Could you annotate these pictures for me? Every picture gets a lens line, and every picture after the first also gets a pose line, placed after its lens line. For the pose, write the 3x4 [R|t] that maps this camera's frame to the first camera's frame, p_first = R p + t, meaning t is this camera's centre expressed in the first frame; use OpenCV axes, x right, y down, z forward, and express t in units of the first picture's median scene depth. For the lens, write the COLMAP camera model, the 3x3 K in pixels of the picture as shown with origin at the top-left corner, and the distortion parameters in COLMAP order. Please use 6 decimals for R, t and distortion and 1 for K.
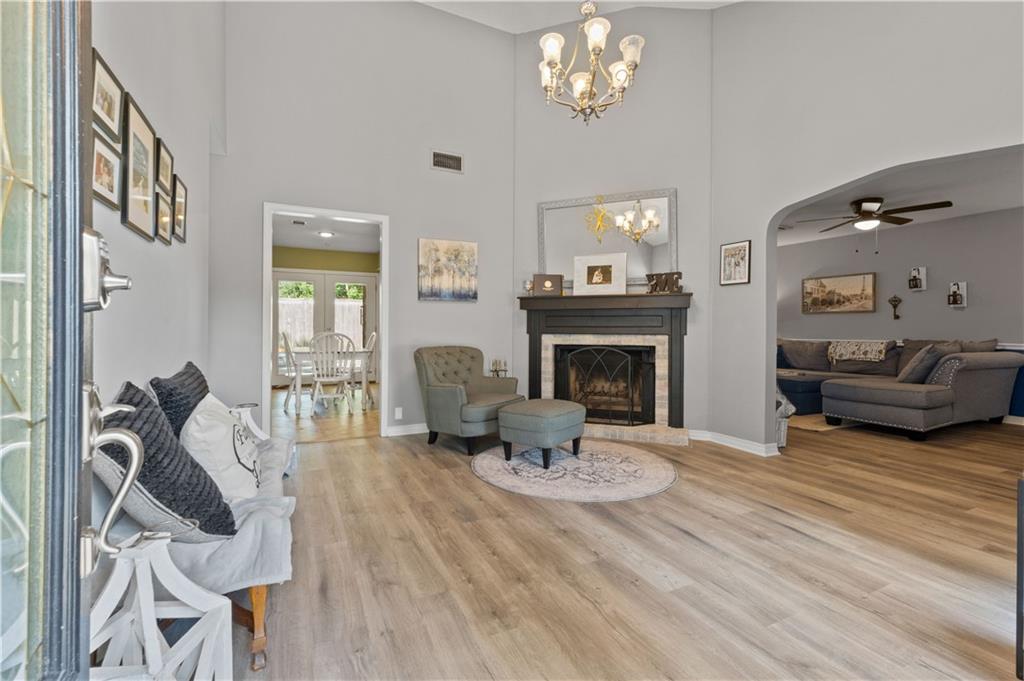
lens RADIAL K [[436.7, 0, 512.0], [0, 436.7, 340.5], [0, 0, 1]] dist [0.000025, -0.000026]
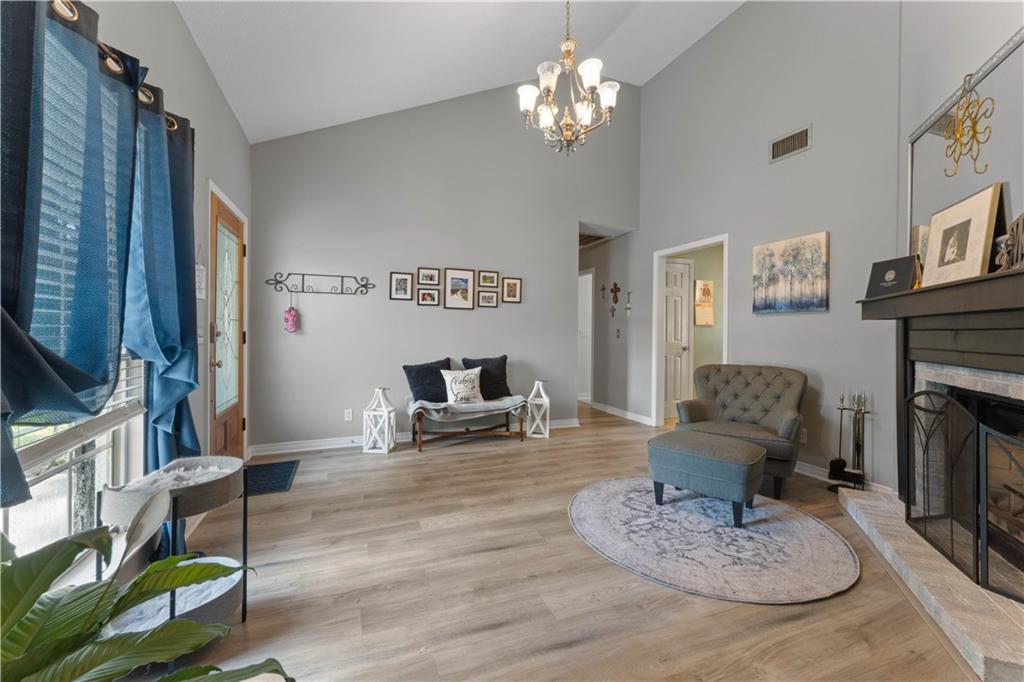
lens RADIAL K [[414.9, 0, 512.0], [0, 414.9, 341.0], [0, 0, 1]] dist [0.000783, 0.000068]
pose [[-0.066393, 0.017407, -0.997642, 0.889422], [-0.038308, 0.999066, 0.019982, -0.042633], [0.997058, 0.039544, -0.065665, 0.704812]]
